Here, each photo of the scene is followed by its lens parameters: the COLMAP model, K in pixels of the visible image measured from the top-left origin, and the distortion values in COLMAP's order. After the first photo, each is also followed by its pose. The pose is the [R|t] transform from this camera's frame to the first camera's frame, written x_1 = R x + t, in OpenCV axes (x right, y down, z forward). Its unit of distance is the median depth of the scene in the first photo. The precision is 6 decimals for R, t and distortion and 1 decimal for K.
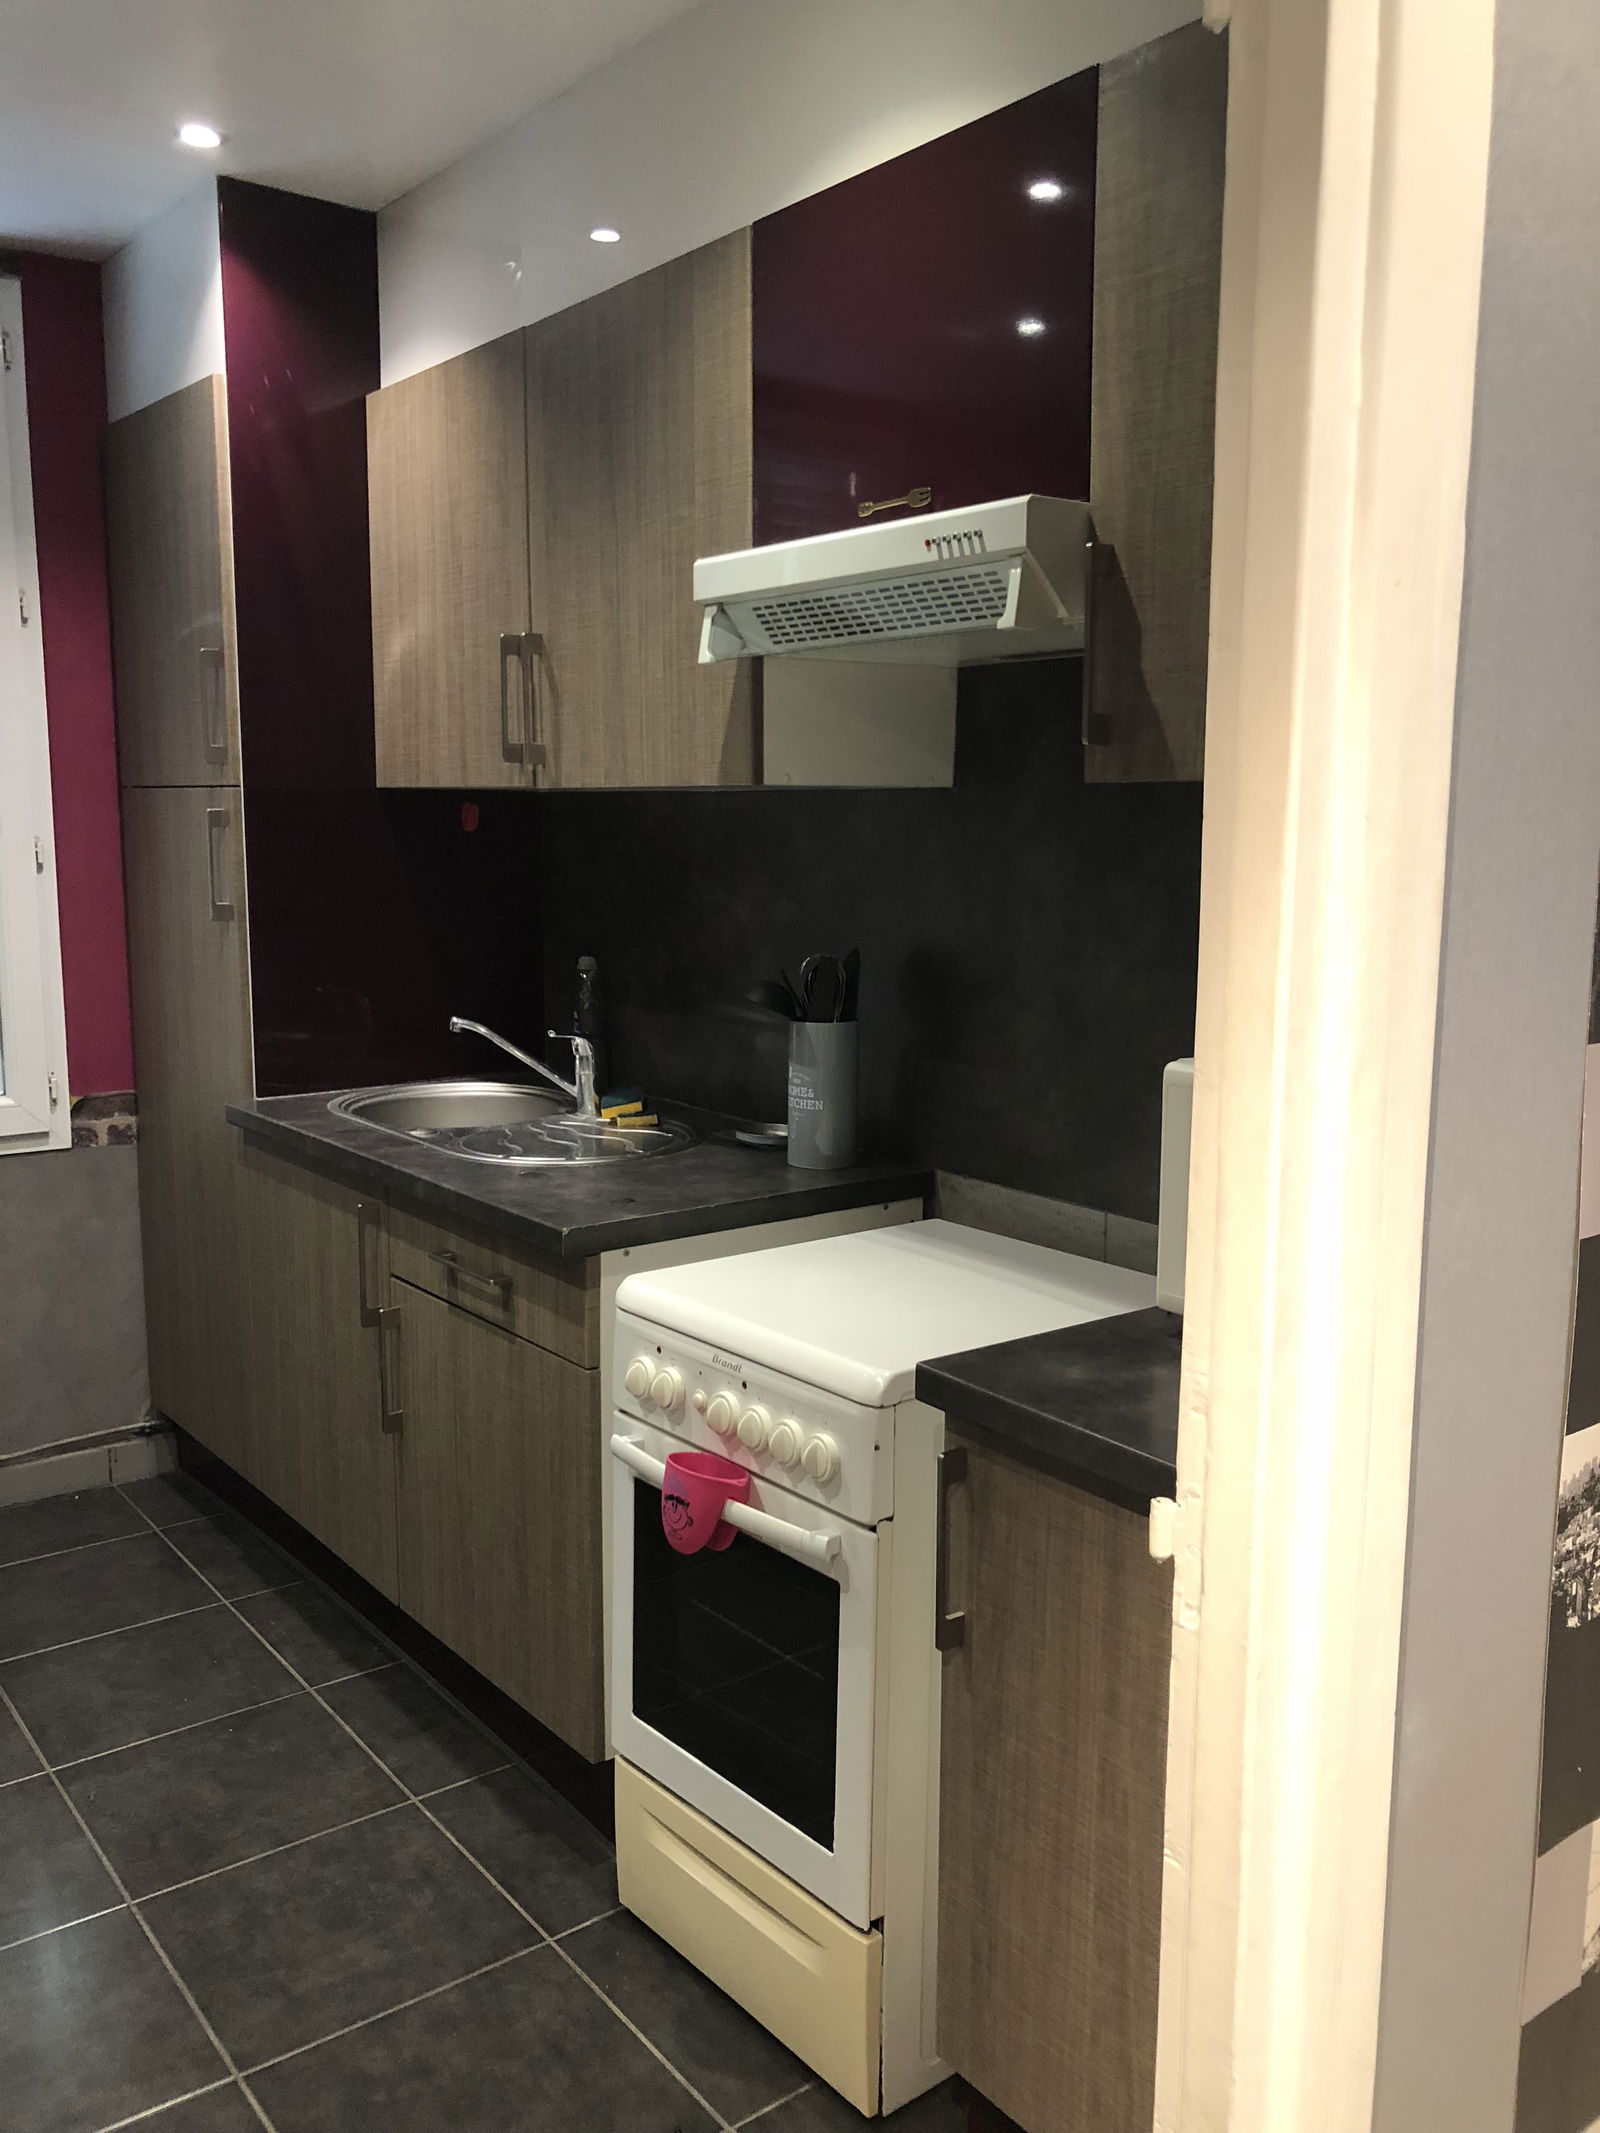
lens RADIAL K [[1728.6, 0, 800.0], [0, 1728.6, 1066.5], [0, 0, 1]] dist [0.001841, 0.000789]
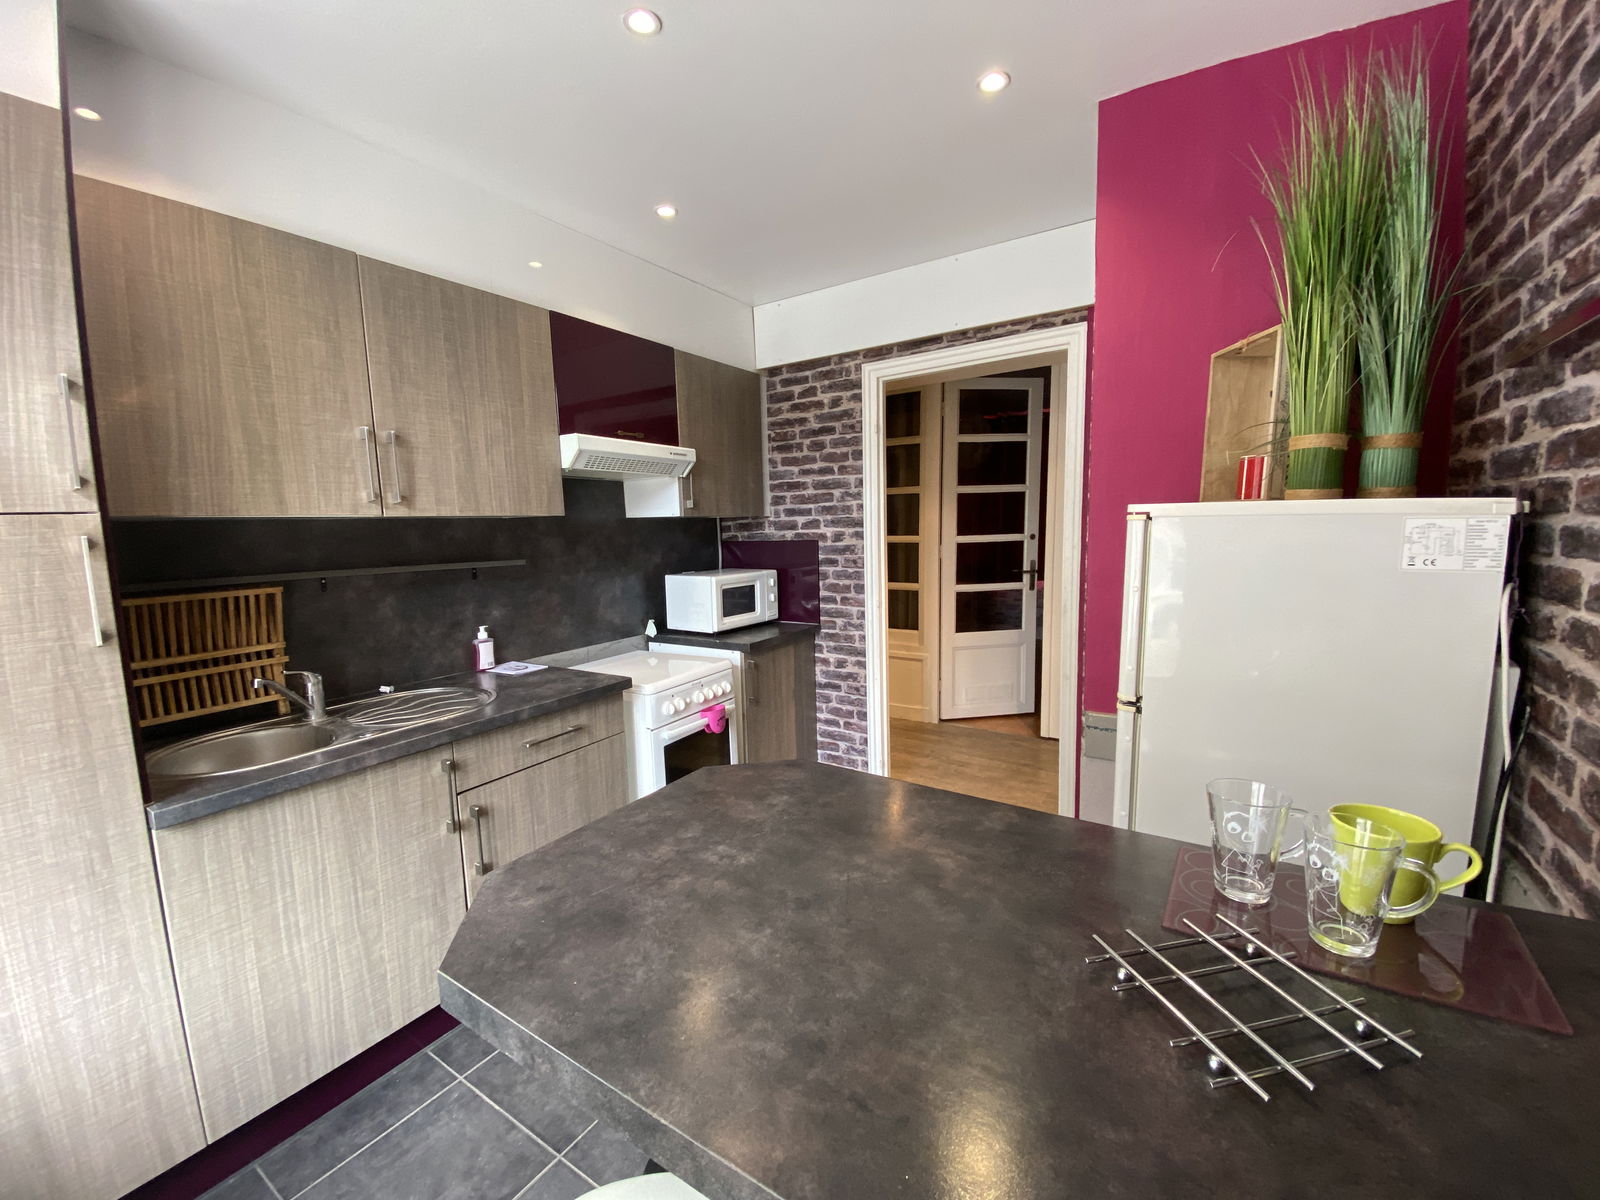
lens RADIAL K [[648.5, 0, 800.0], [0, 648.5, 600.0], [0, 0, 1]] dist [0.000160, 0.000008]
pose [[-0.332406, -0.119979, 0.935474, -1.053609], [0.146198, 0.973331, 0.176784, -0.148249], [-0.931736, 0.195529, -0.306000, 0.924705]]
